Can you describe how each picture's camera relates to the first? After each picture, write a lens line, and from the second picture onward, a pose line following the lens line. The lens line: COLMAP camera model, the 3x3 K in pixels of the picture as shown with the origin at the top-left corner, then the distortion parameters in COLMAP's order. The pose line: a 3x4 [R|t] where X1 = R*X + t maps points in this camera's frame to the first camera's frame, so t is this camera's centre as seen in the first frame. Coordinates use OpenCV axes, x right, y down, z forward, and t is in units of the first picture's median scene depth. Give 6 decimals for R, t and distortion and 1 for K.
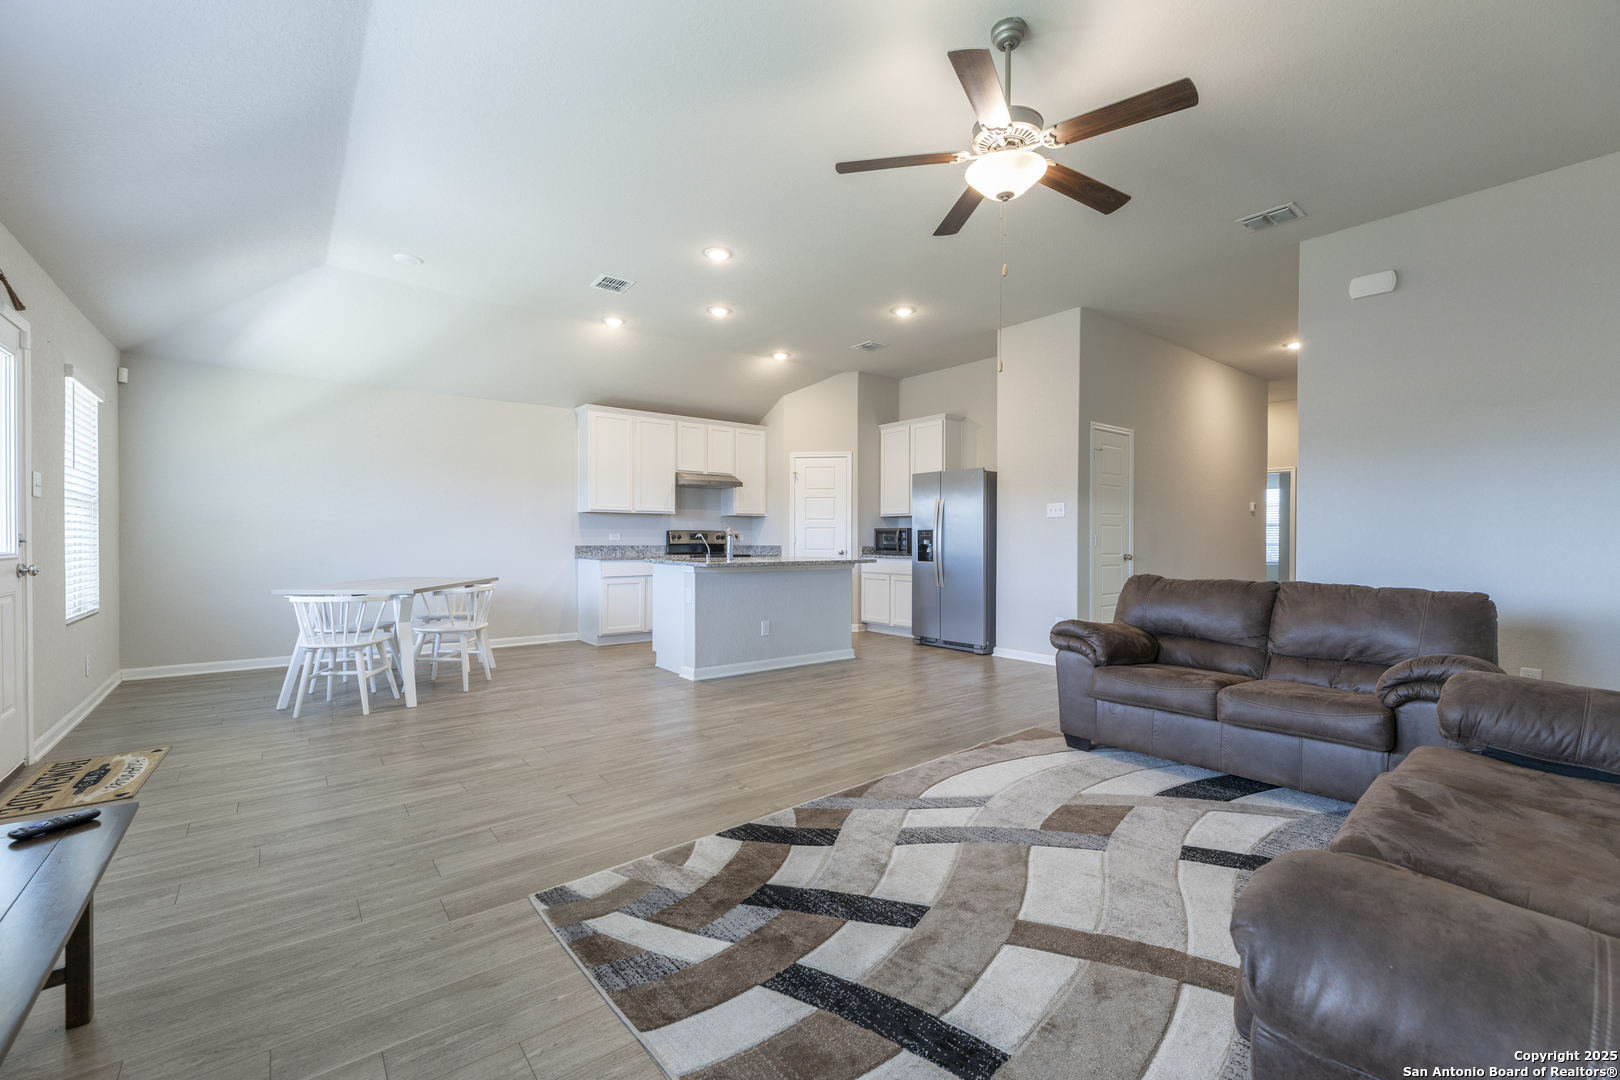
lens RADIAL K [[650.2, 0, 829.3], [0, 650.2, 540.2], [0, 0, 1]] dist [0.000000, -0.000039]
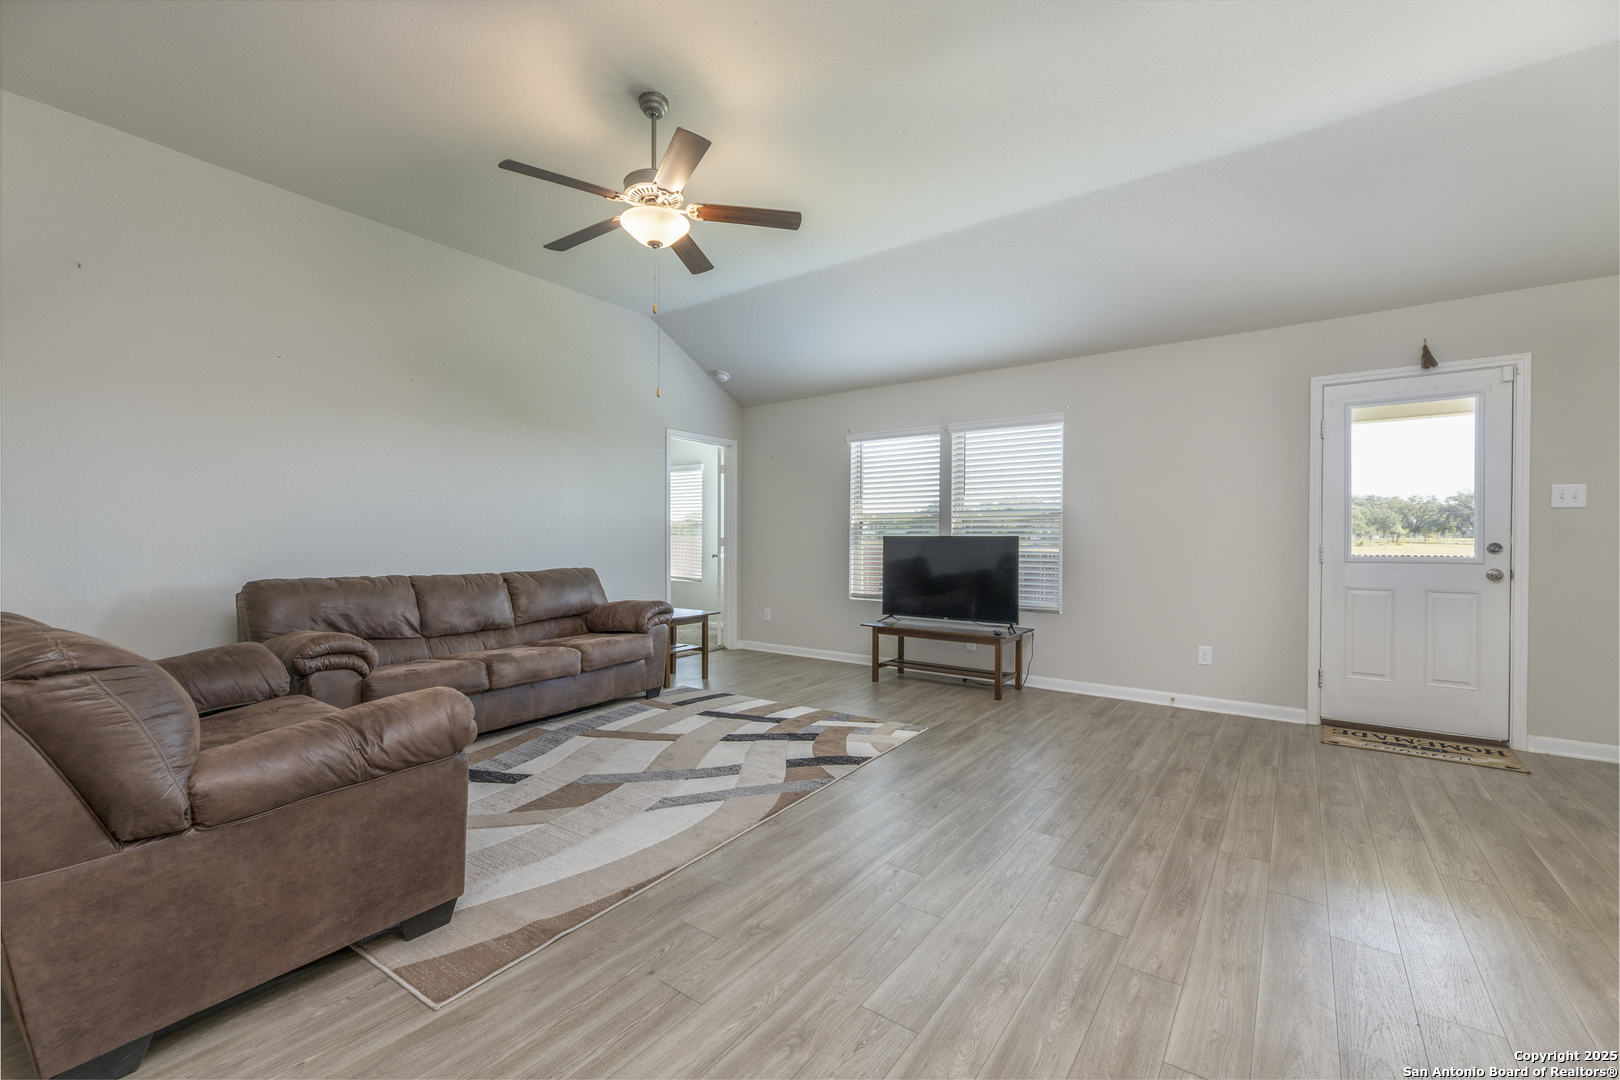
lens RADIAL K [[685.0, 0, 797.5], [0, 685.0, 546.4], [0, 0, 1]] dist [-0.001461, -0.000280]
pose [[-0.973328, -0.005517, -0.229351, 0.106599], [-0.008214, 0.999908, 0.010807, -0.002998], [0.229270, 0.012402, -0.973284, 0.799424]]
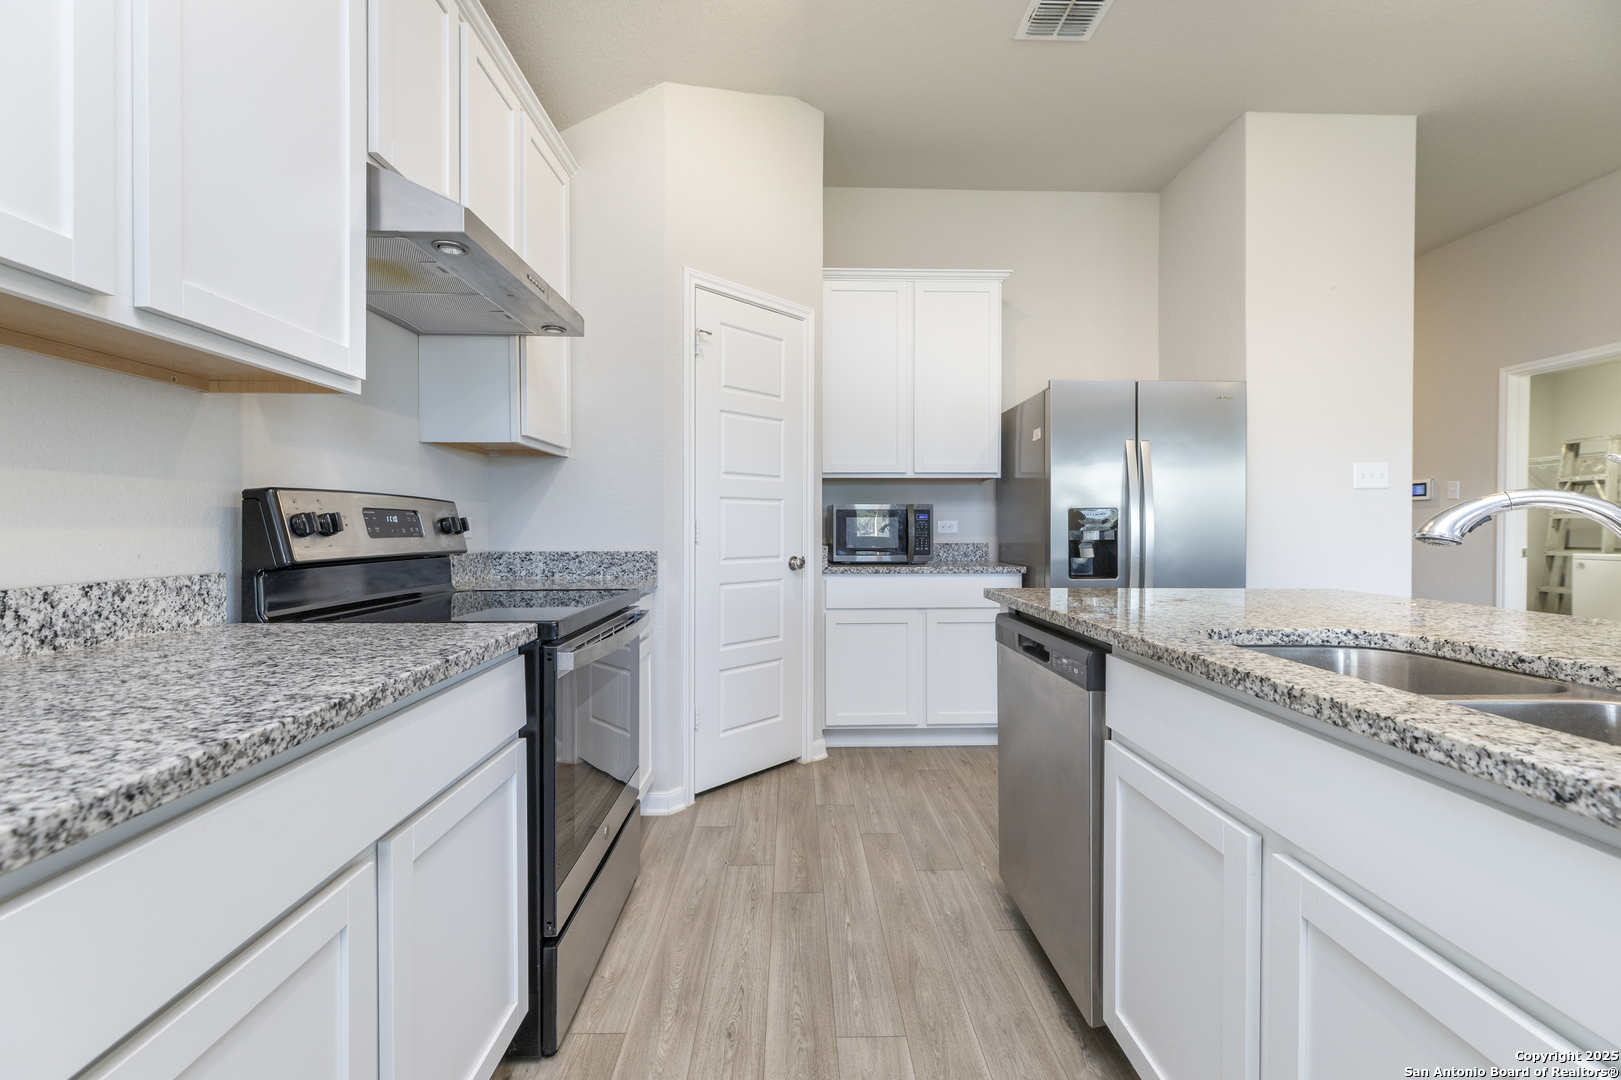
lens RADIAL K [[666.0, 0, 818.2], [0, 666.0, 538.0], [0, 0, 1]] dist [0.000484, -0.000023]
pose [[0.632722, -0.015393, 0.774226, -0.321787], [0.003304, 0.999847, 0.017178, -0.004052], [-0.774372, -0.008311, 0.632676, 0.847038]]
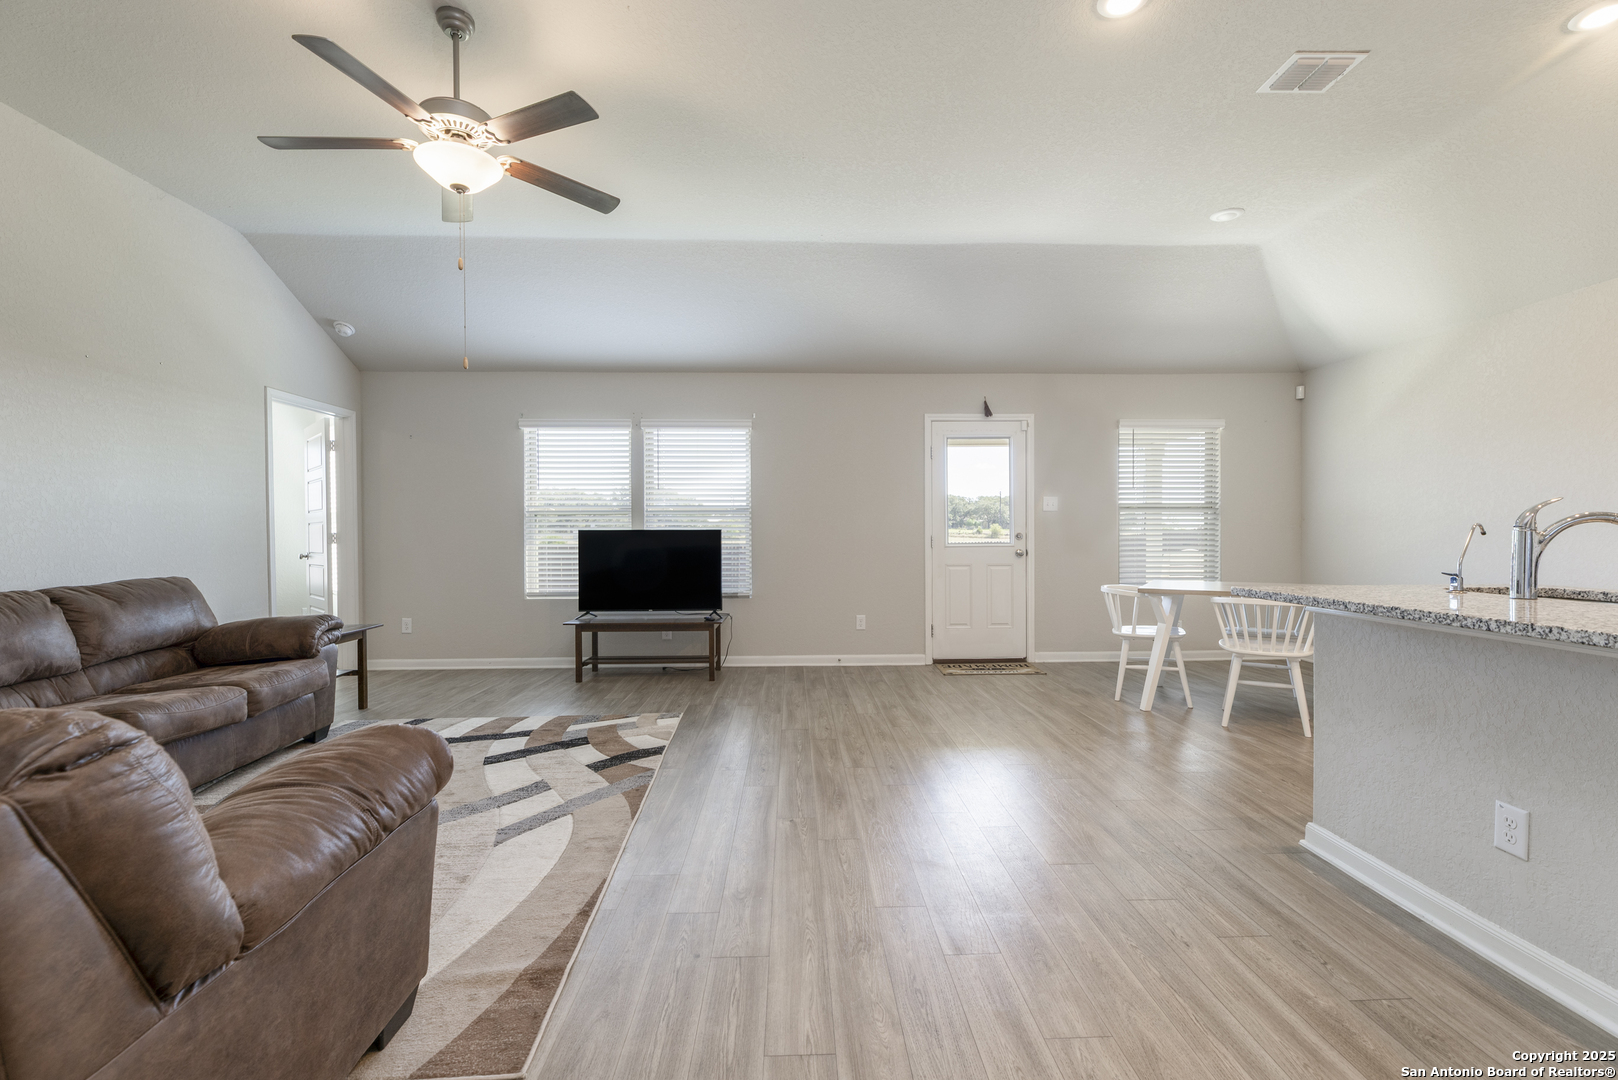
lens RADIAL K [[711.6, 0, 816.5], [0, 711.6, 544.6], [0, 0, 1]] dist [-0.000668, -0.000771]
pose [[-0.608547, 0.011124, -0.793440, 0.286825], [-0.000366, 0.999898, 0.014300, -0.002327], [0.793518, 0.008992, -0.608480, 0.741073]]
